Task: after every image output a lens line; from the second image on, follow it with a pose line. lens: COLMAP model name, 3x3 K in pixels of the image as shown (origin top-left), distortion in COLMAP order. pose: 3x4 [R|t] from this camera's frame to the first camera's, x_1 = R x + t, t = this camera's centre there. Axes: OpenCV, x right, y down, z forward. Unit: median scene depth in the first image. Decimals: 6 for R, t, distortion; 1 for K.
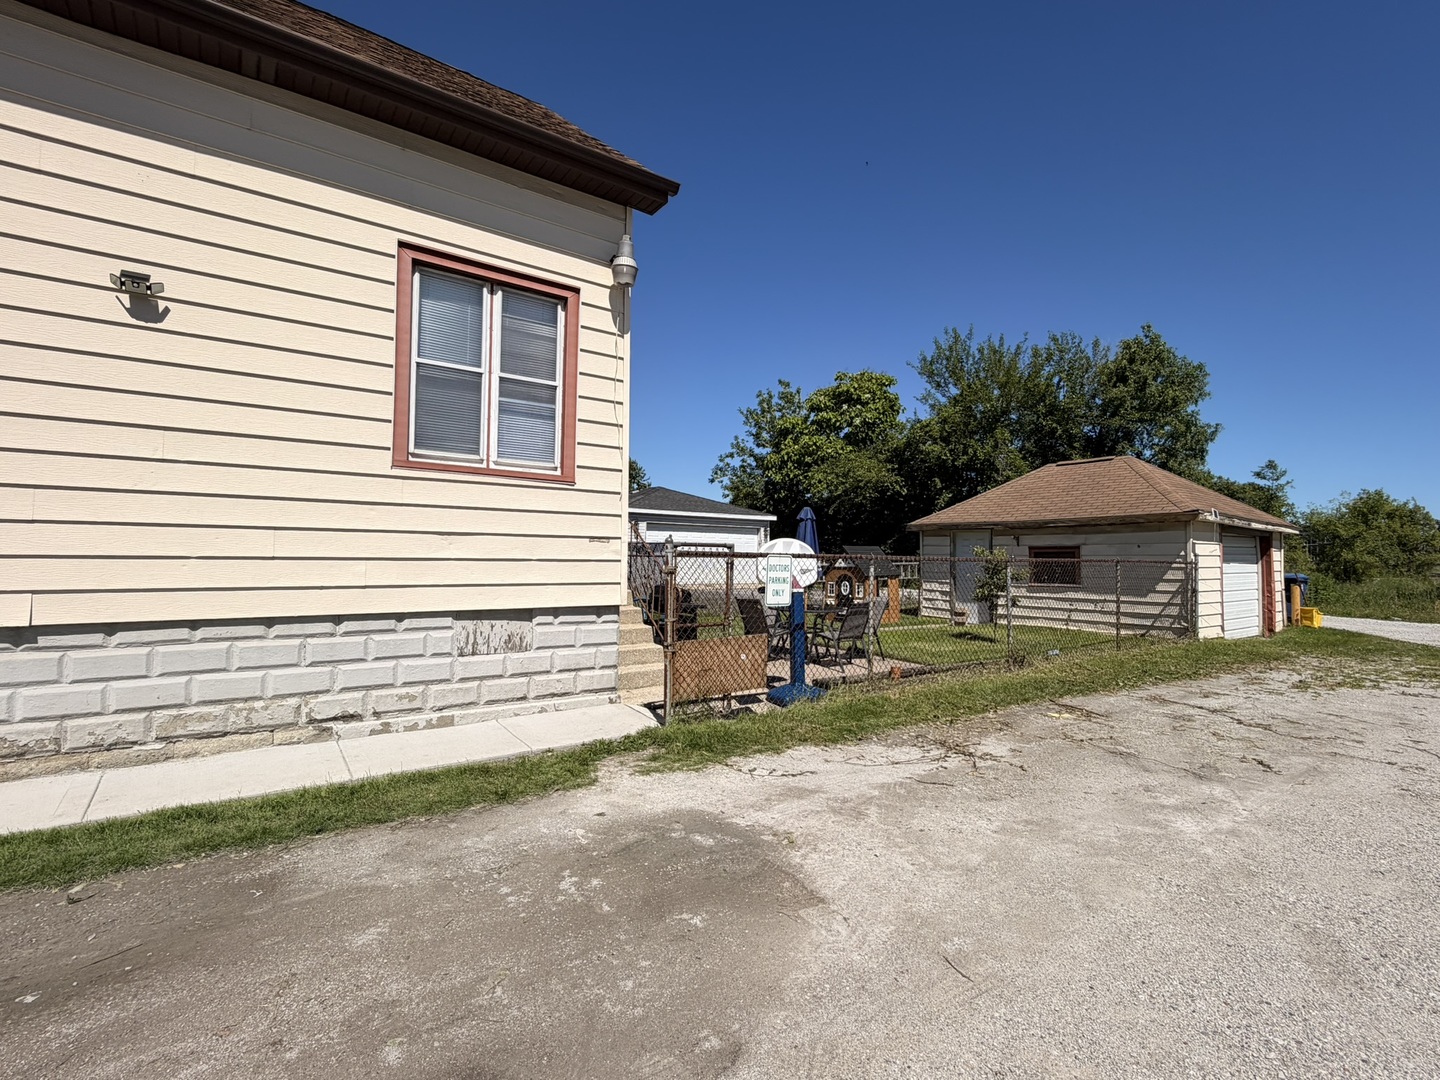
lens RADIAL K [[679.7, 0, 721.0], [0, 679.7, 537.1], [0, 0, 1]] dist [-0.006638, 0.000555]
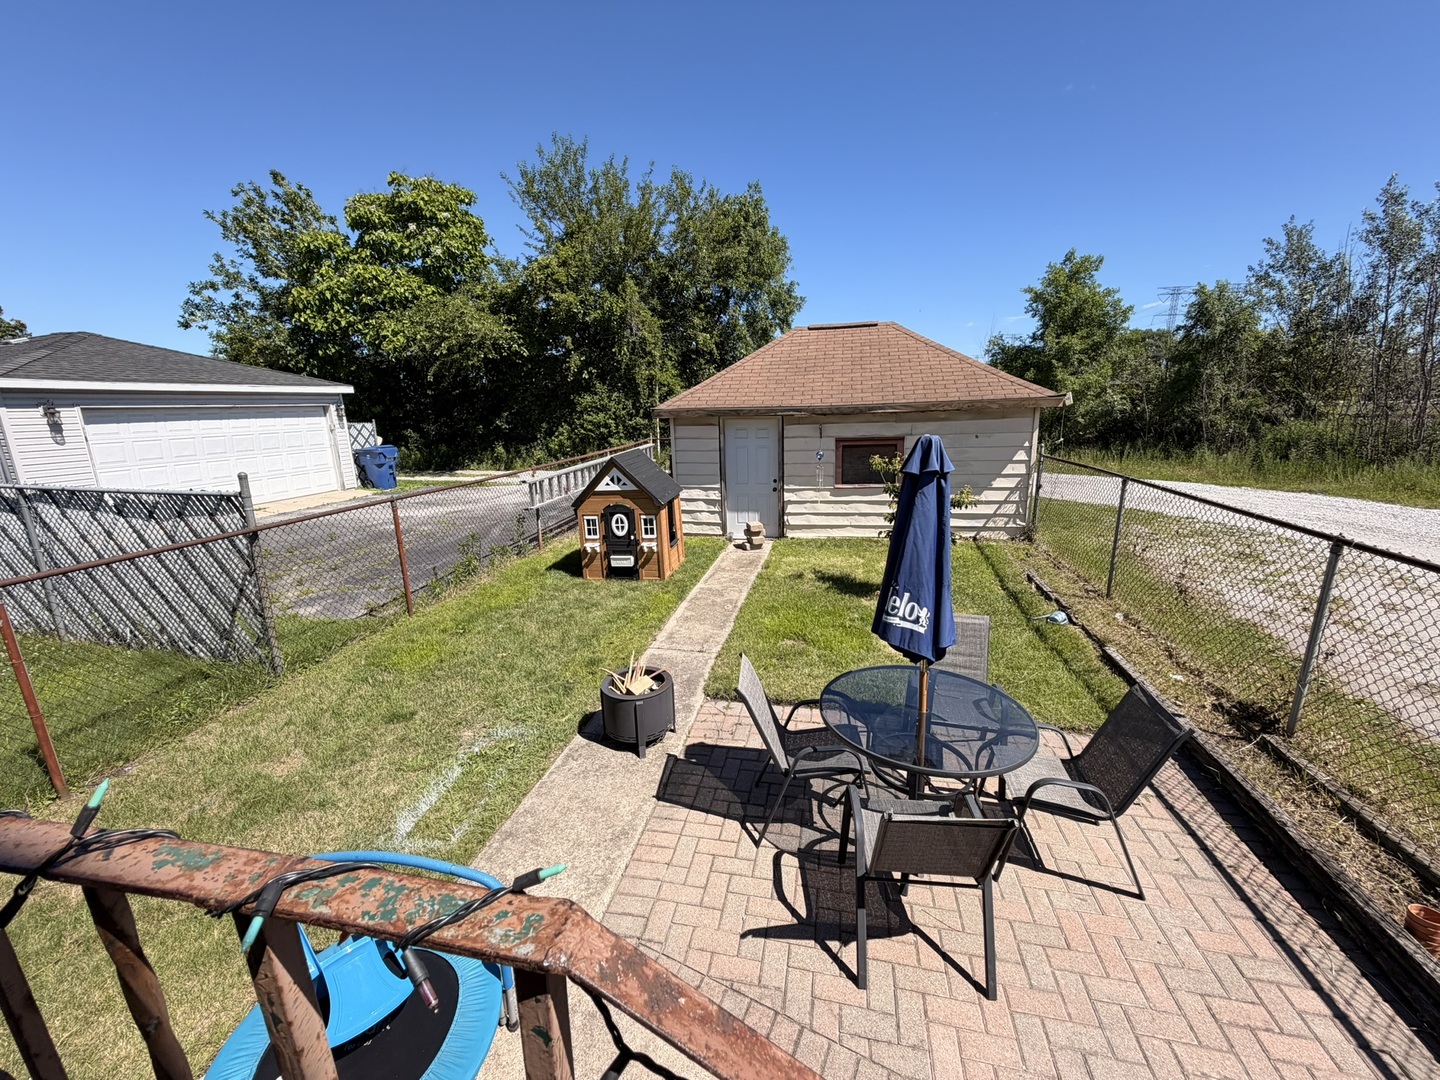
lens RADIAL K [[572.4, 0, 720.4], [0, 572.4, 548.0], [0, 0, 1]] dist [-0.000858, -0.000493]
pose [[0.732298, -0.201816, 0.650392, -0.046087], [0.019909, 0.961013, 0.275785, -0.022821], [-0.680694, -0.189008, 0.707766, 0.276569]]
